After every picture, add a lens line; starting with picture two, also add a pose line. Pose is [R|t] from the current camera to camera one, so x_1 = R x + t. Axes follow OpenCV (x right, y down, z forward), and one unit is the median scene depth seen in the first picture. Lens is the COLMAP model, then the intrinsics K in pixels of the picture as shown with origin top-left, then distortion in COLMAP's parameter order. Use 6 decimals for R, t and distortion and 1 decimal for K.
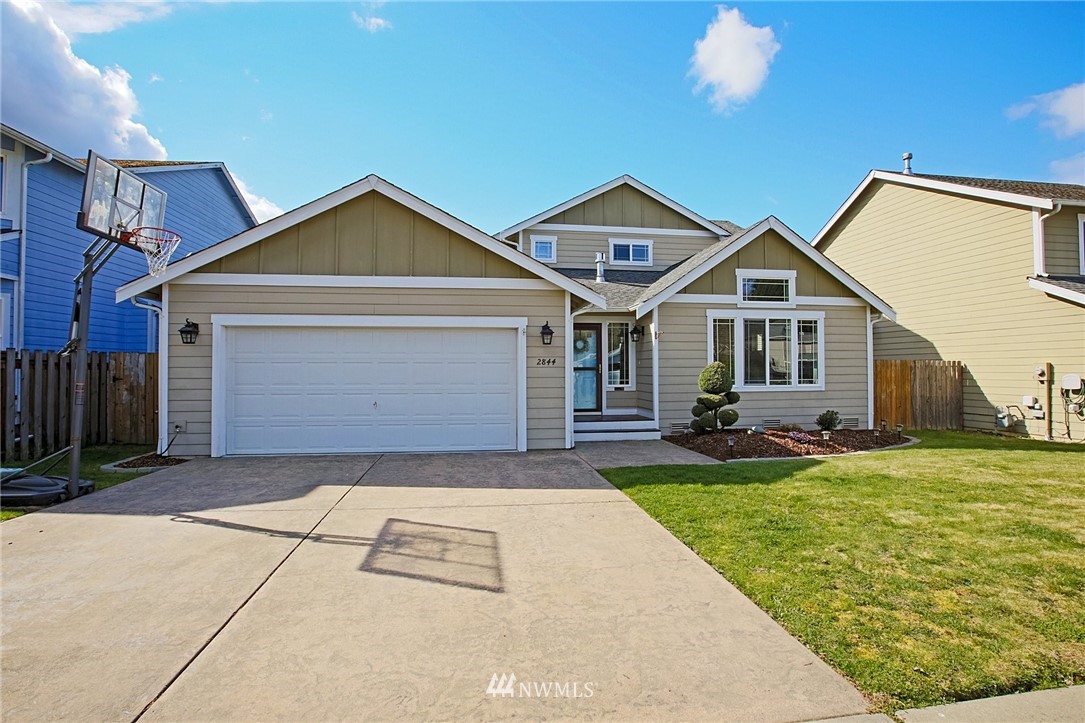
lens RADIAL K [[542.7, 0, 538.0], [0, 542.7, 361.6], [0, 0, 1]] dist [-0.042112, 0.009595]
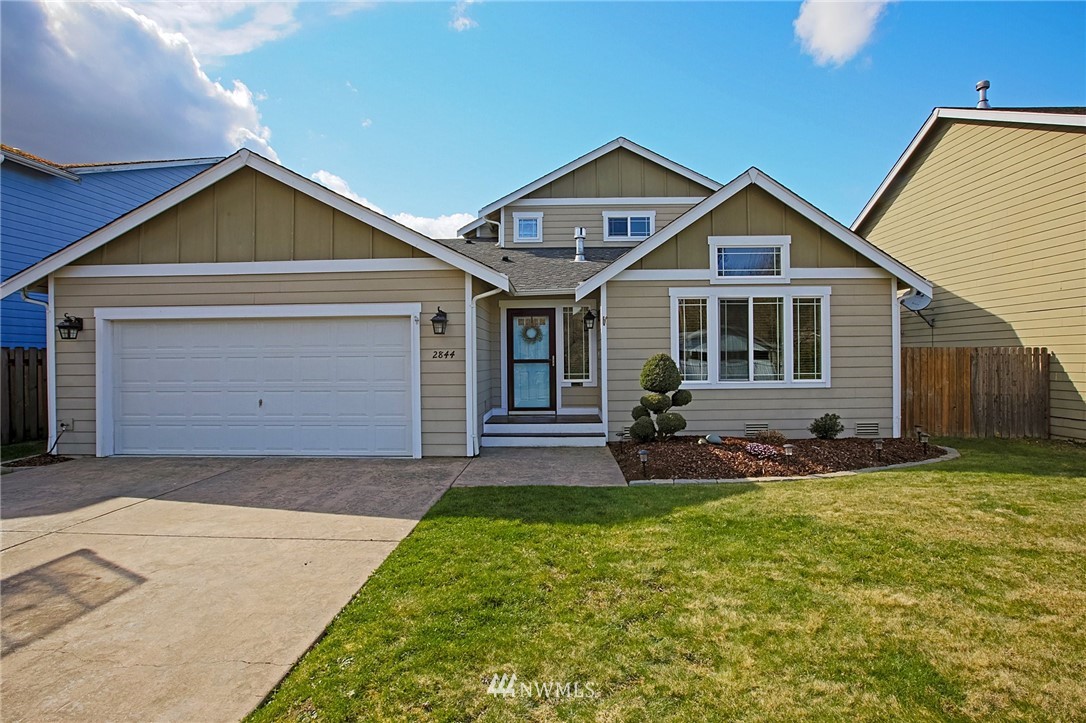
lens RADIAL K [[543.2, 0, 538.5], [0, 543.2, 361.6], [0, 0, 1]] dist [-0.042112, 0.009595]
pose [[0.983729, -0.005147, -0.179583, 0.257748], [0.008978, 0.999749, 0.020525, -0.003848], [0.179432, -0.021803, 0.983529, 0.153544]]
